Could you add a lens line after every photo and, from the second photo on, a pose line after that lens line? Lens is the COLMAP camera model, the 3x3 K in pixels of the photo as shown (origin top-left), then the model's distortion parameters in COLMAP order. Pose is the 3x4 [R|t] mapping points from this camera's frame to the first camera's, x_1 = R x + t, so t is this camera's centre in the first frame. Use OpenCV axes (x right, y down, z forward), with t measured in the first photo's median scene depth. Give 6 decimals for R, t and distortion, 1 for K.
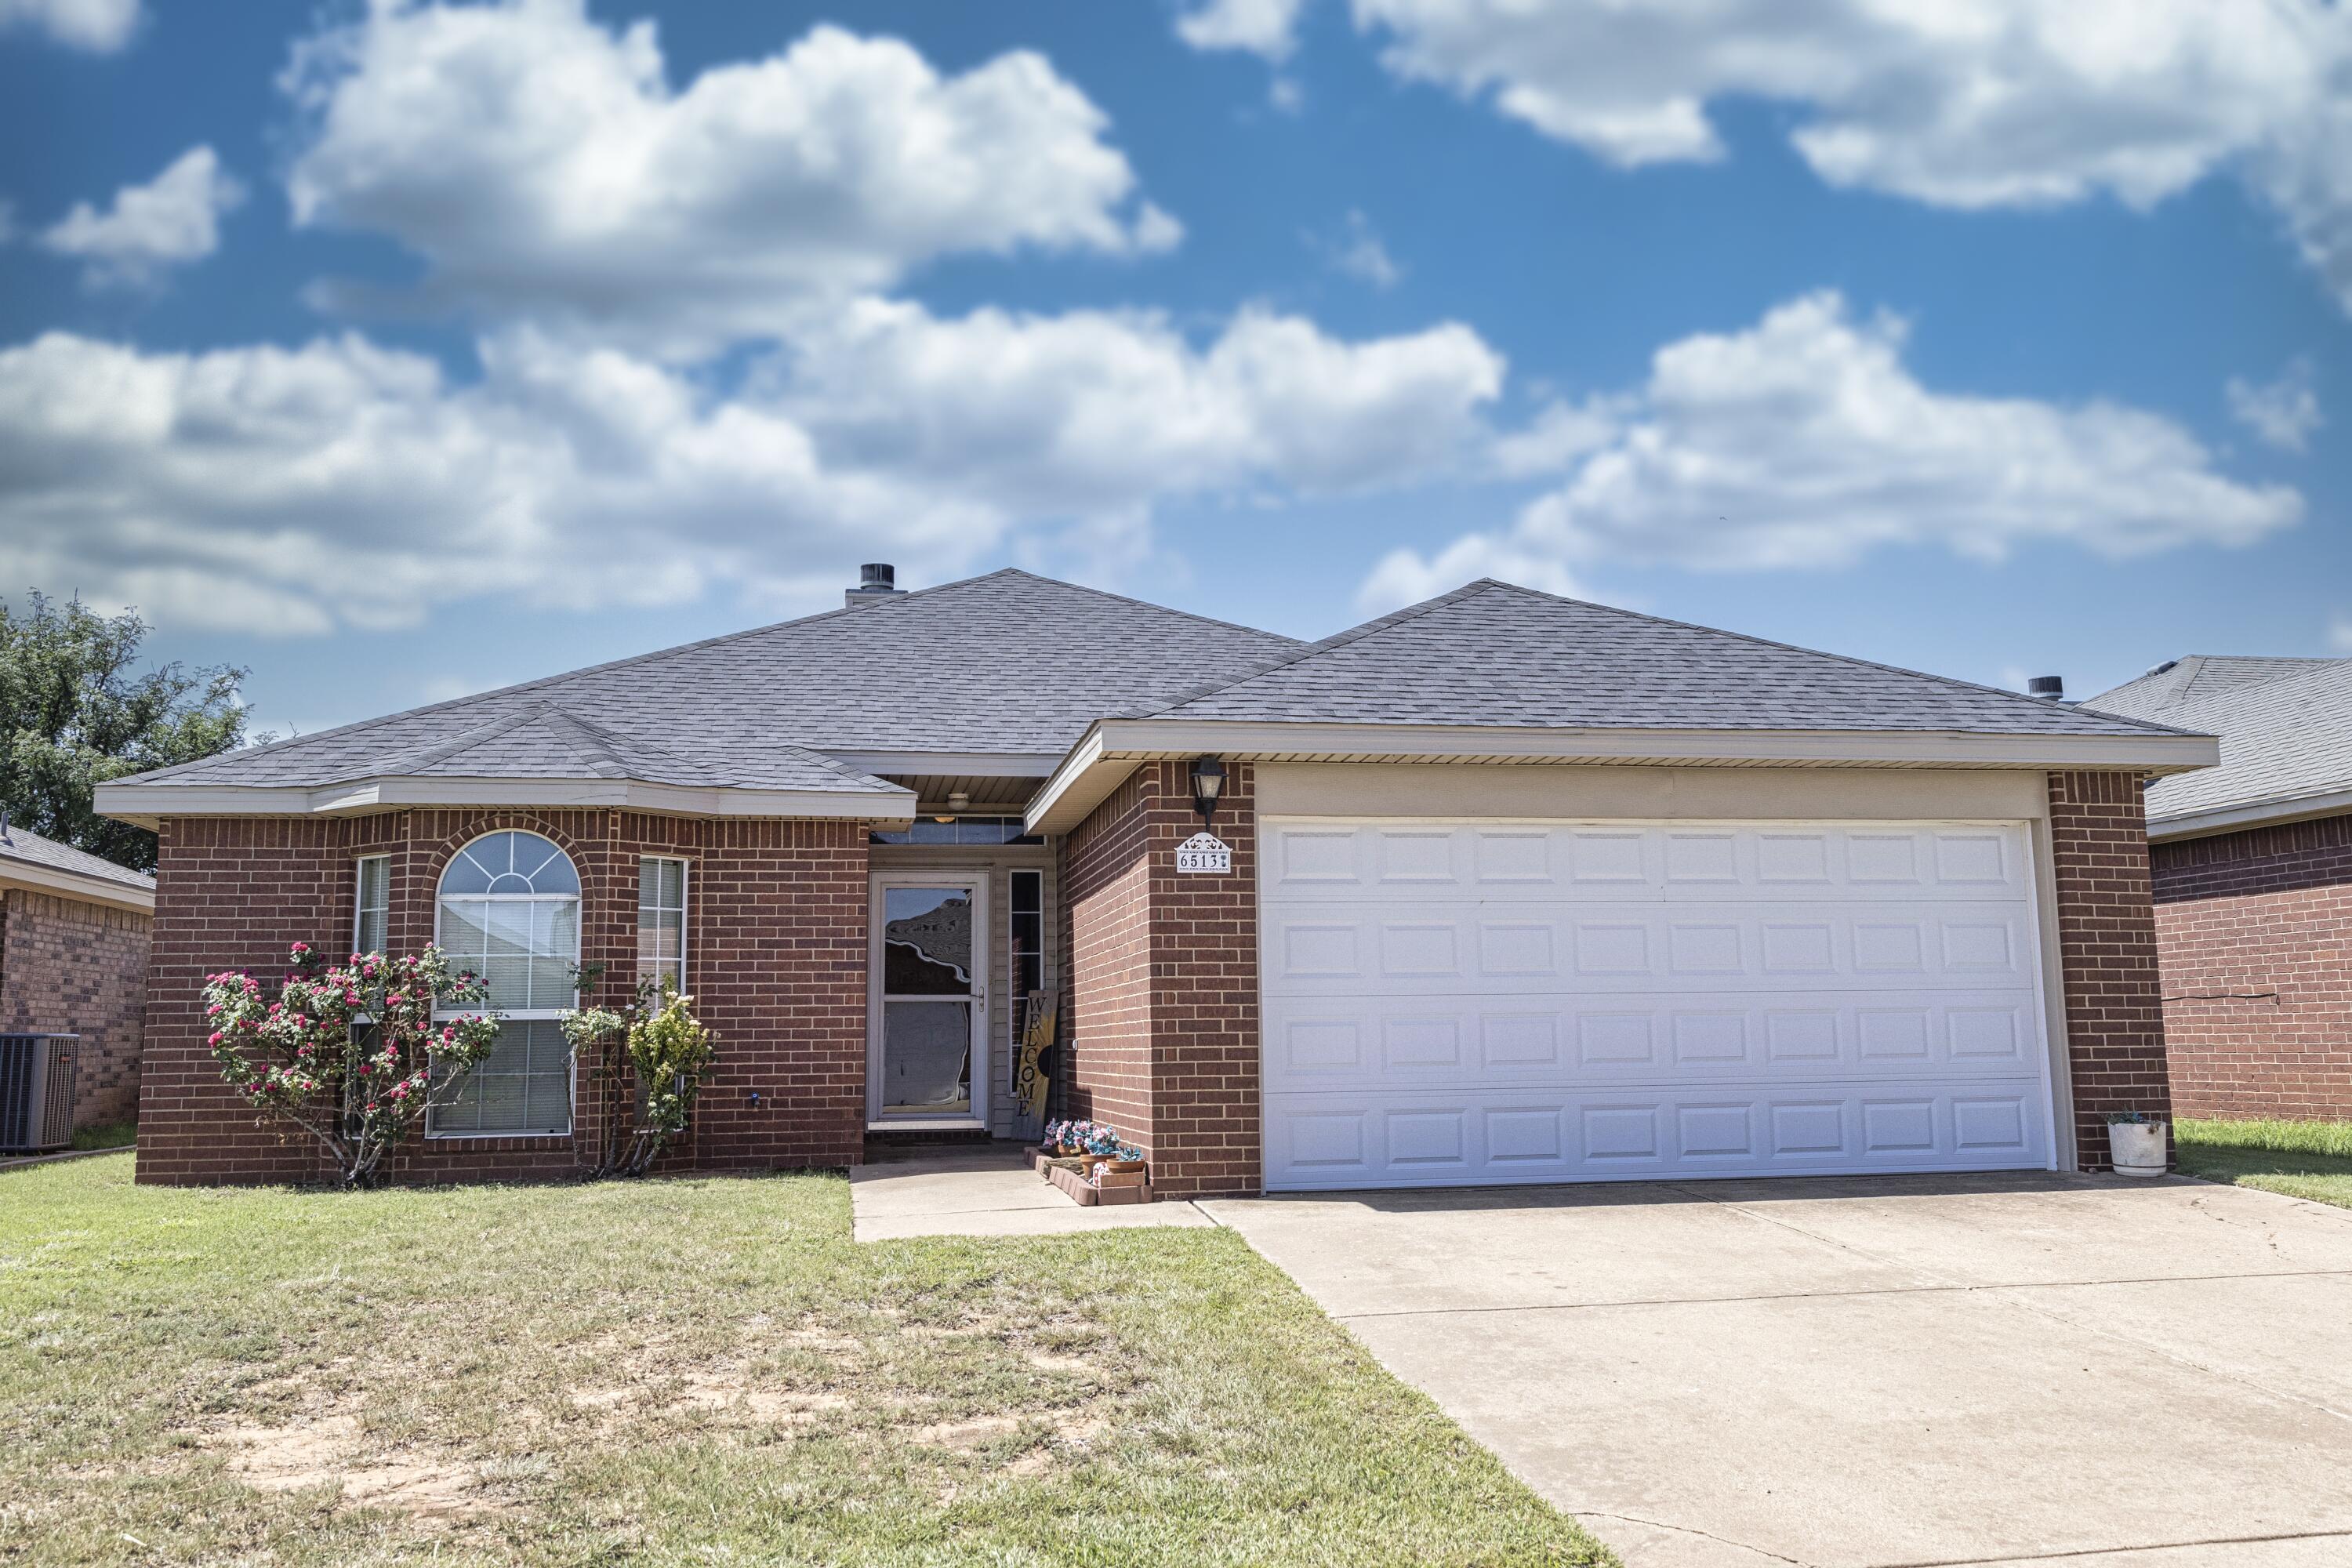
lens RADIAL K [[1567.9, 0, 1188.3], [0, 1567.9, 780.8], [0, 0, 1]] dist [0.002760, -0.001651]
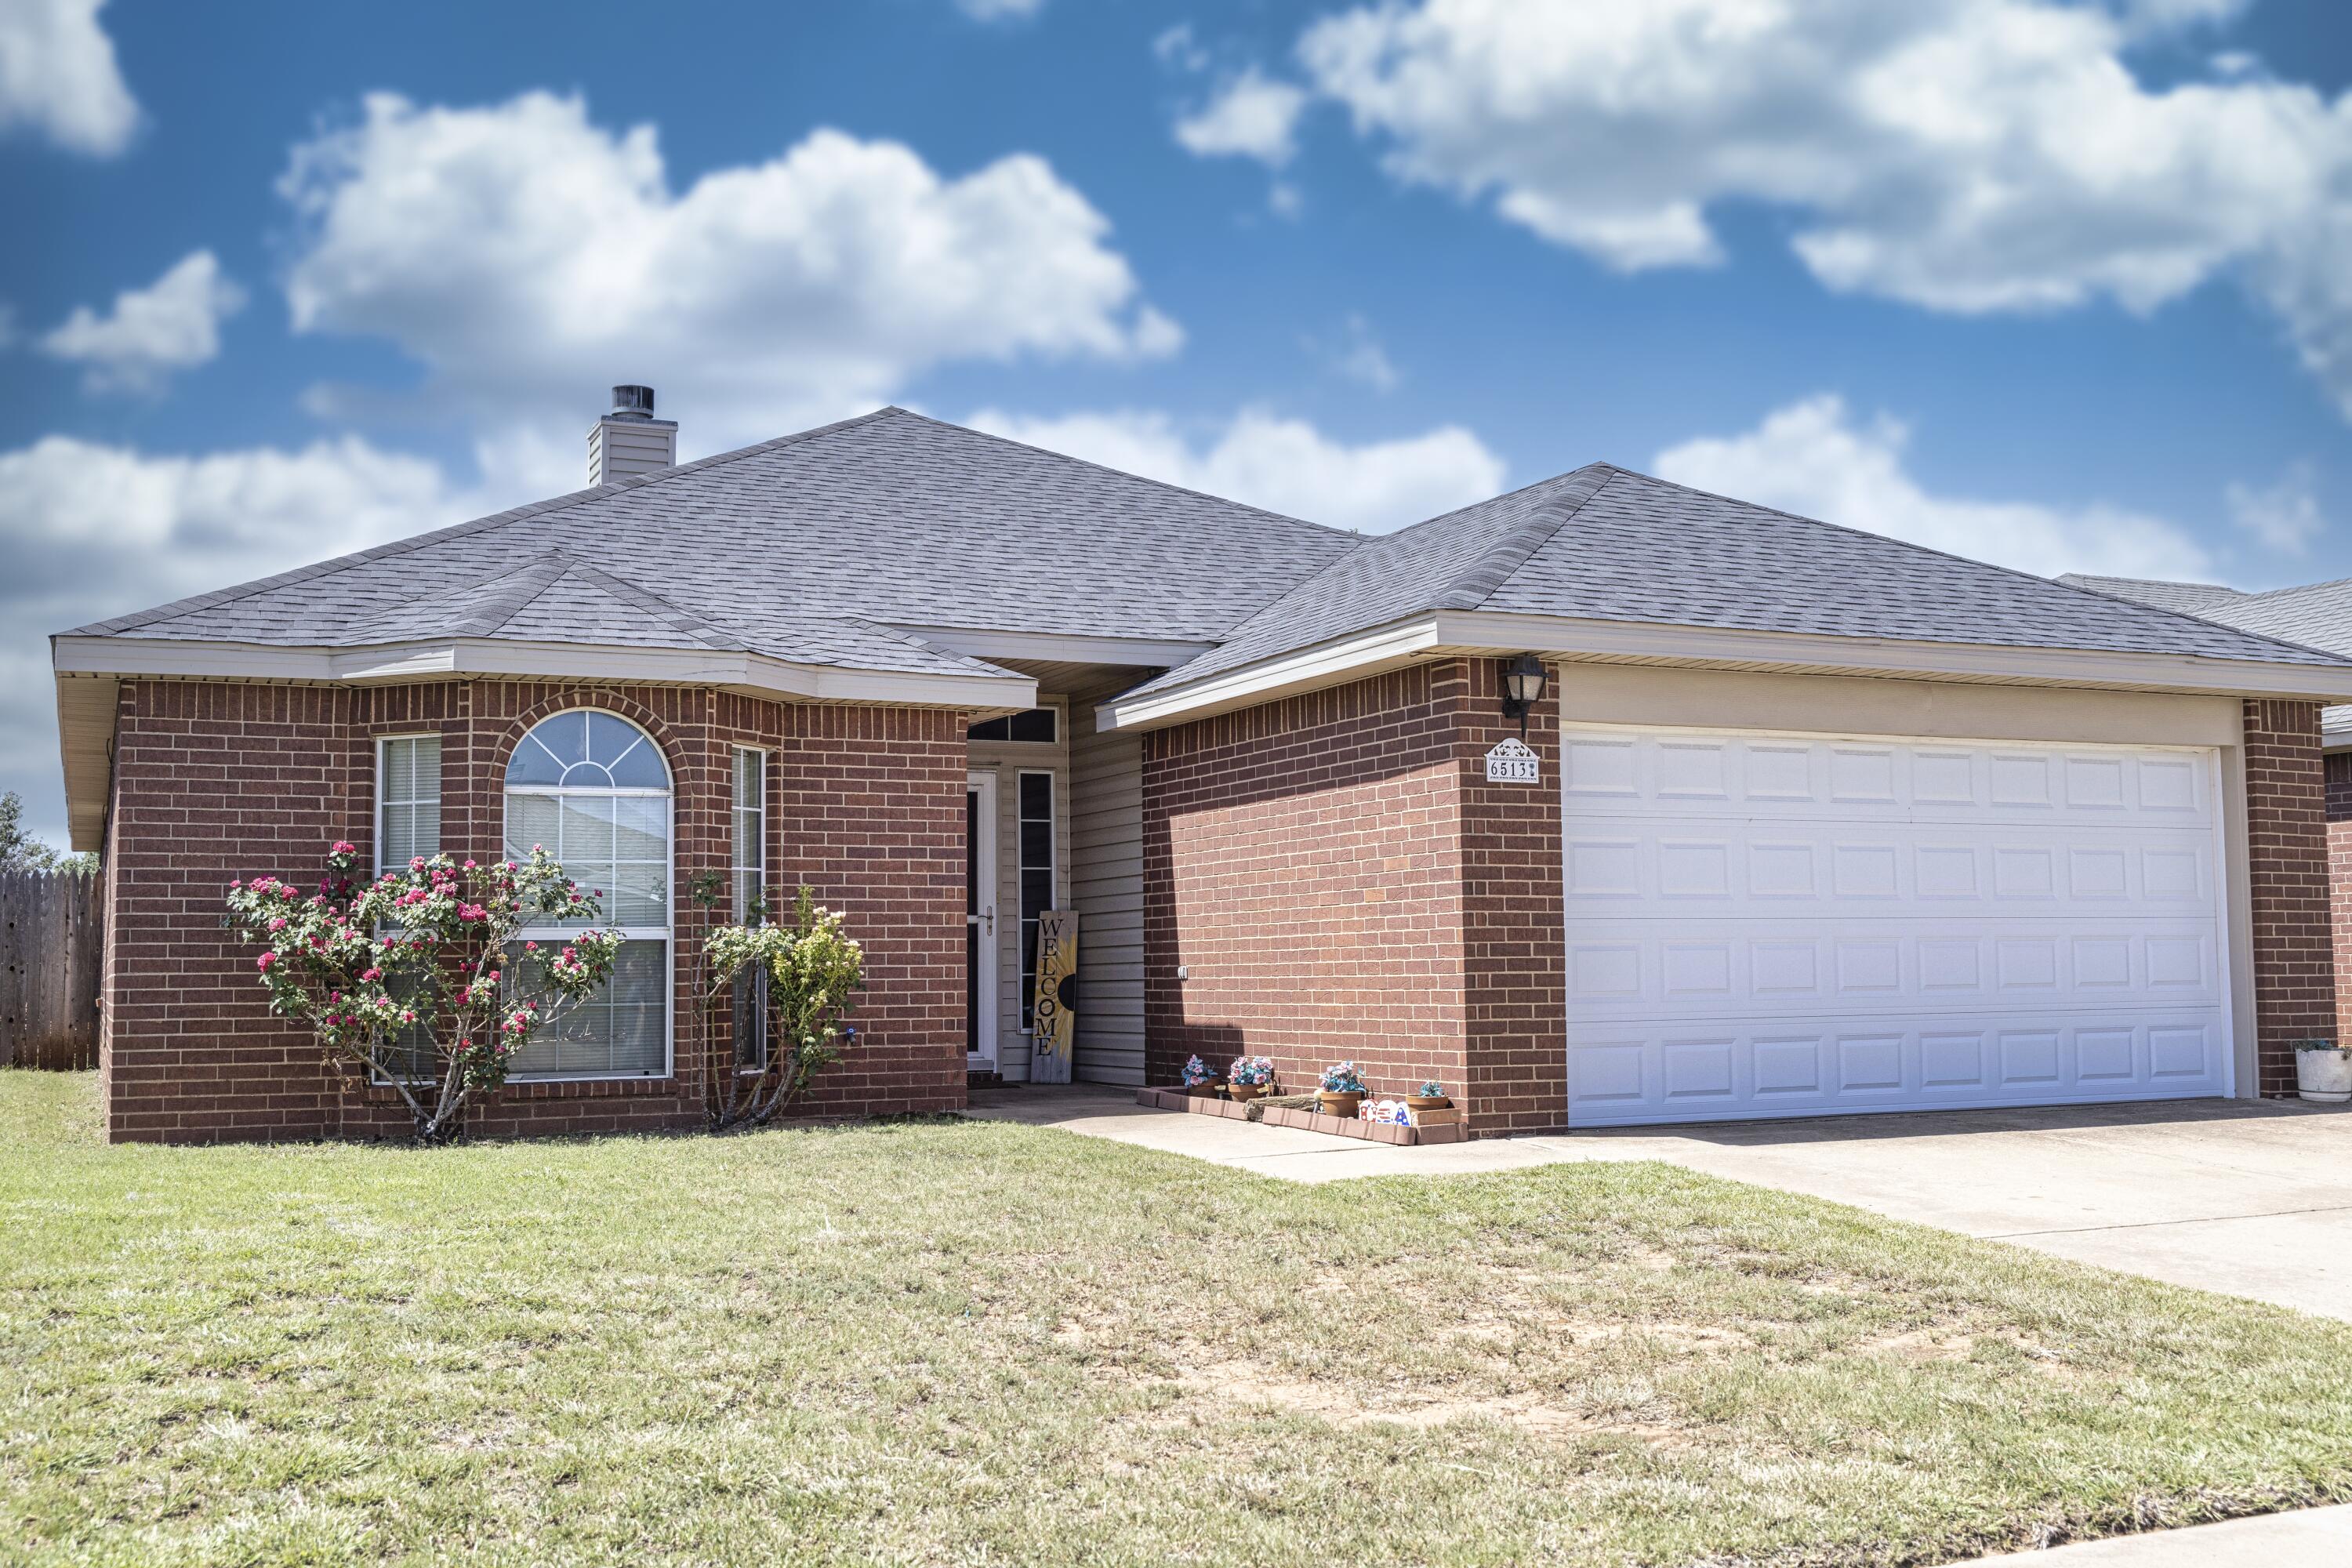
lens RADIAL K [[1862.9, 0, 1175.6], [0, 1862.9, 773.5], [0, 0, 1]] dist [-0.002941, -0.000058]
pose [[0.978886, 0.024161, 0.202972, -0.335425], [-0.035404, 0.998022, 0.051945, 0.003740], [-0.201315, -0.058034, 0.977806, -0.012659]]
